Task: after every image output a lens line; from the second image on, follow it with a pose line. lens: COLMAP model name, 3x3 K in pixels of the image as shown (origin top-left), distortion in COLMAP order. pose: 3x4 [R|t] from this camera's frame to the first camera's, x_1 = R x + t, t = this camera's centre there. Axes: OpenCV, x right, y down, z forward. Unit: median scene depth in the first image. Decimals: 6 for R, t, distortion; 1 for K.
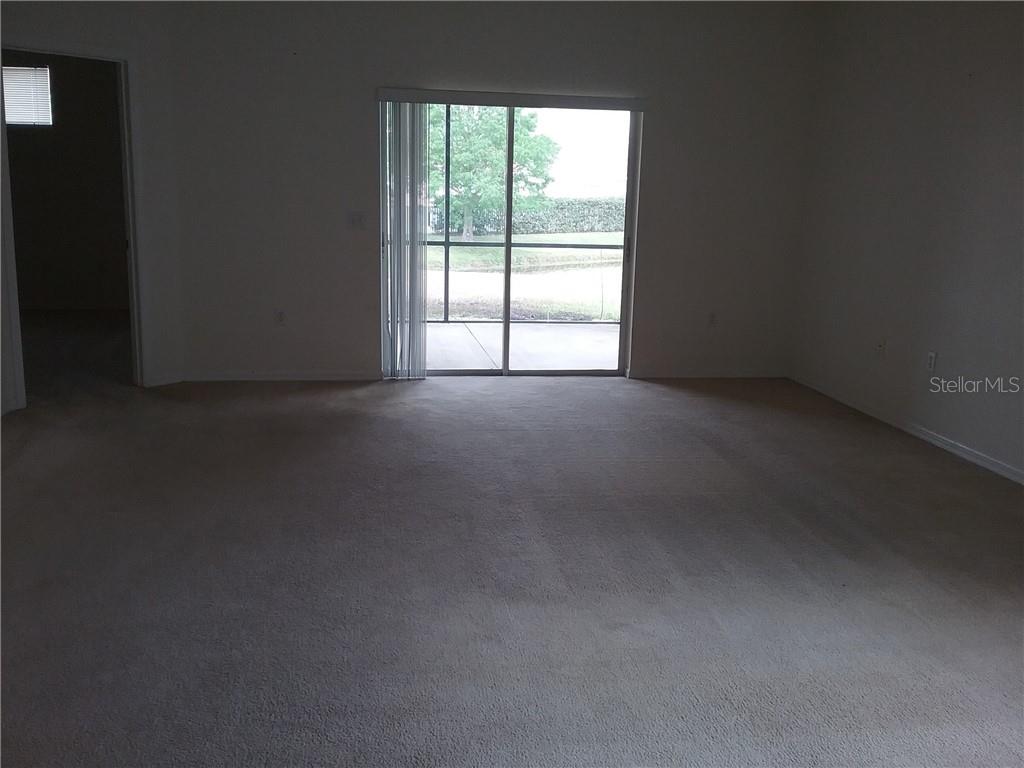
lens RADIAL K [[922.0, 0, 515.3], [0, 922.0, 360.1], [0, 0, 1]] dist [0.131131, -0.277652]
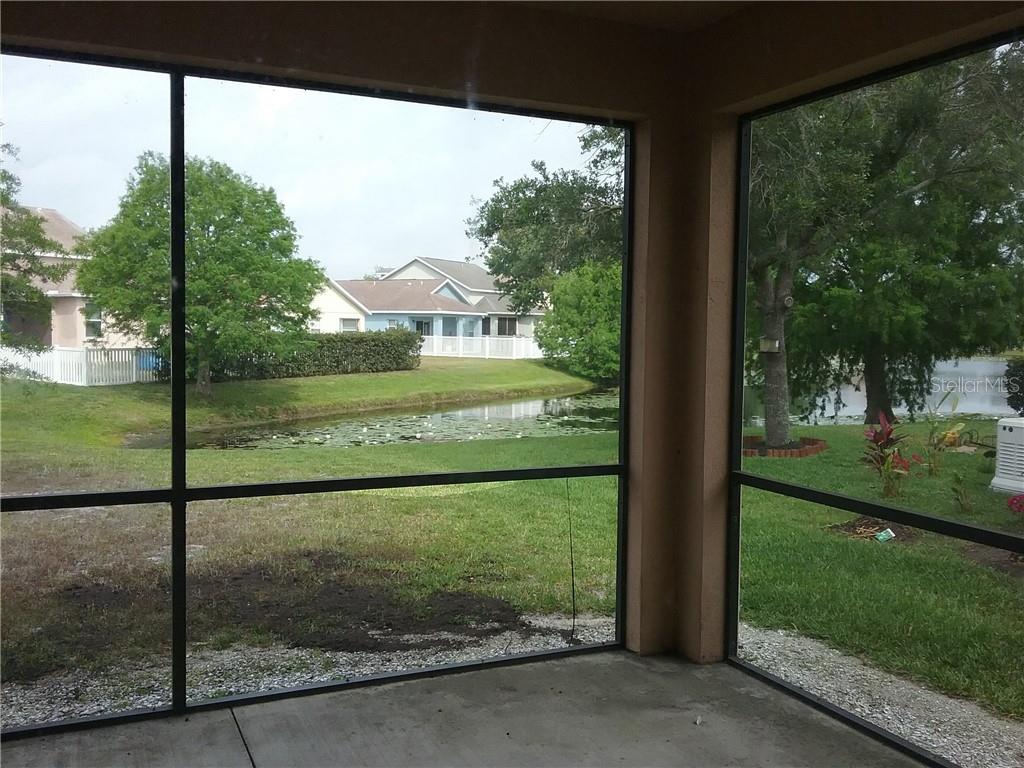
lens RADIAL K [[922.0, 0, 515.3], [0, 922.0, 360.1], [0, 0, 1]] dist [0.131131, -0.277652]
pose [[0.961287, -0.026313, 0.274290, -0.012992], [0.064715, 0.989147, -0.131911, -0.033183], [-0.267842, 0.144555, 0.952557, 0.171251]]
